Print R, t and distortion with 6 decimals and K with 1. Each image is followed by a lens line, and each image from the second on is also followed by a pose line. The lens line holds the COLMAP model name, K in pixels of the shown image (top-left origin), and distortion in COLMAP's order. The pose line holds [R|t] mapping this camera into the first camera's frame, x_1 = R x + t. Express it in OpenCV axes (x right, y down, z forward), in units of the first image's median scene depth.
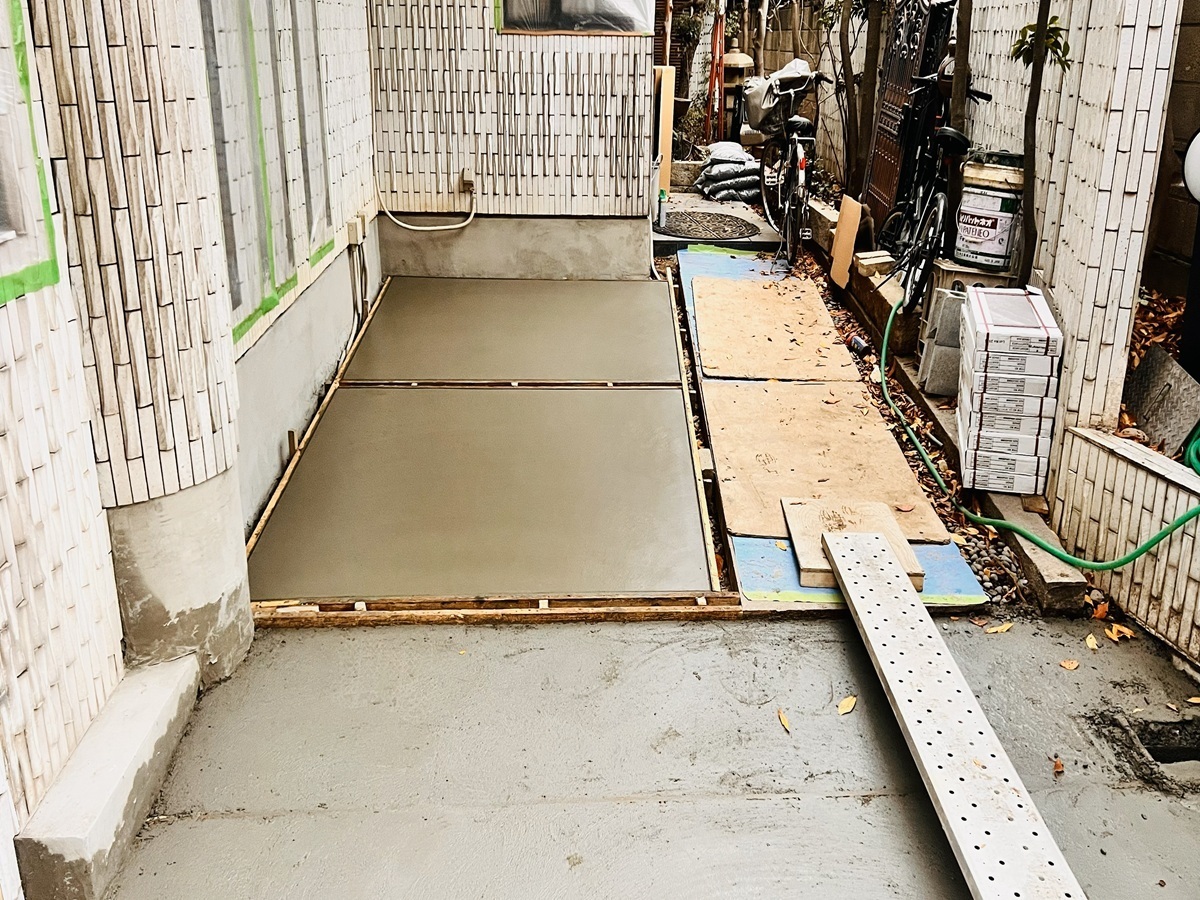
lens RADIAL K [[926.5, 0, 596.6], [0, 926.5, 442.7], [0, 0, 1]] dist [0.042425, -0.027021]
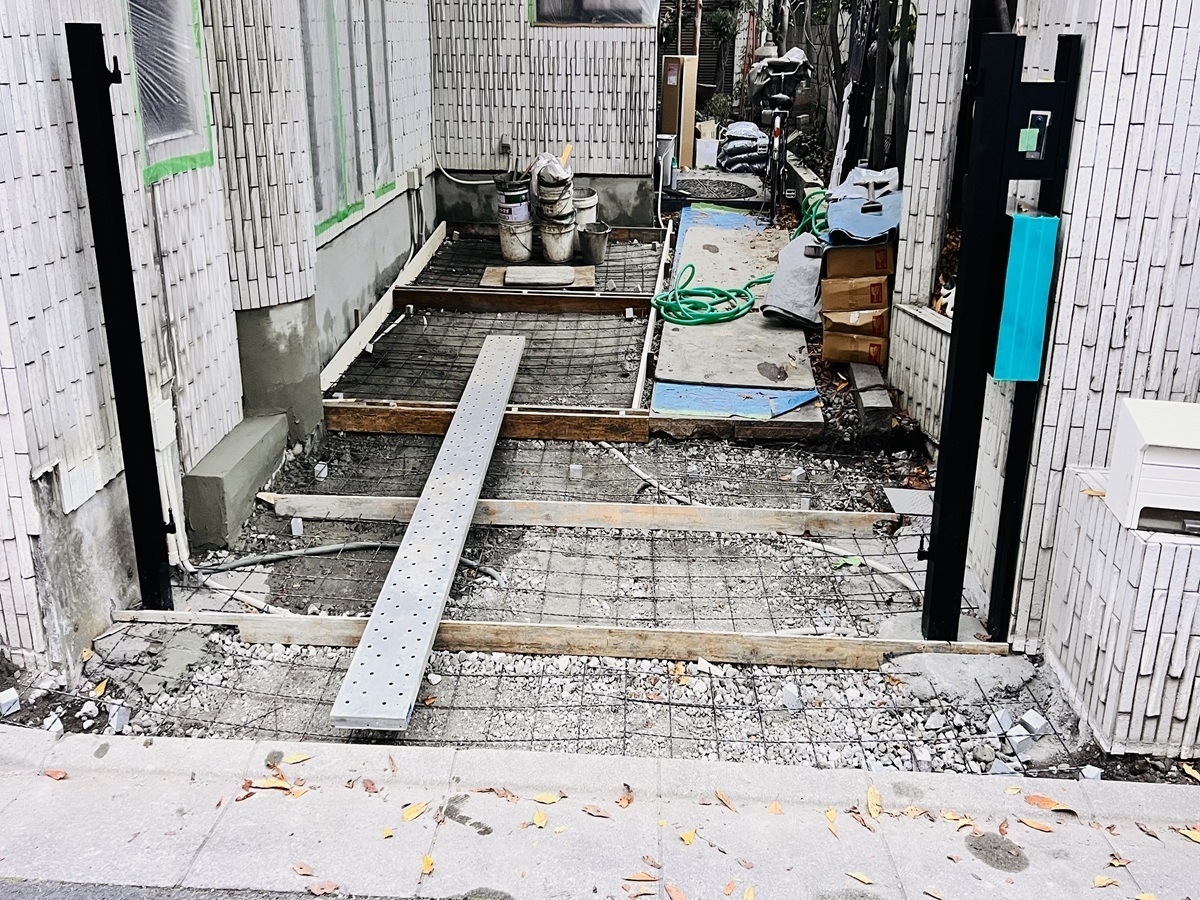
lens RADIAL K [[926.5, 0, 607.8], [0, 926.5, 455.5], [0, 0, 1]] dist [0.042425, -0.027021]
pose [[0.996359, 0.031157, -0.079361, 0.117371], [-0.030331, 0.999473, 0.011595, 0.125469], [0.079681, -0.009145, 0.996778, -0.257862]]
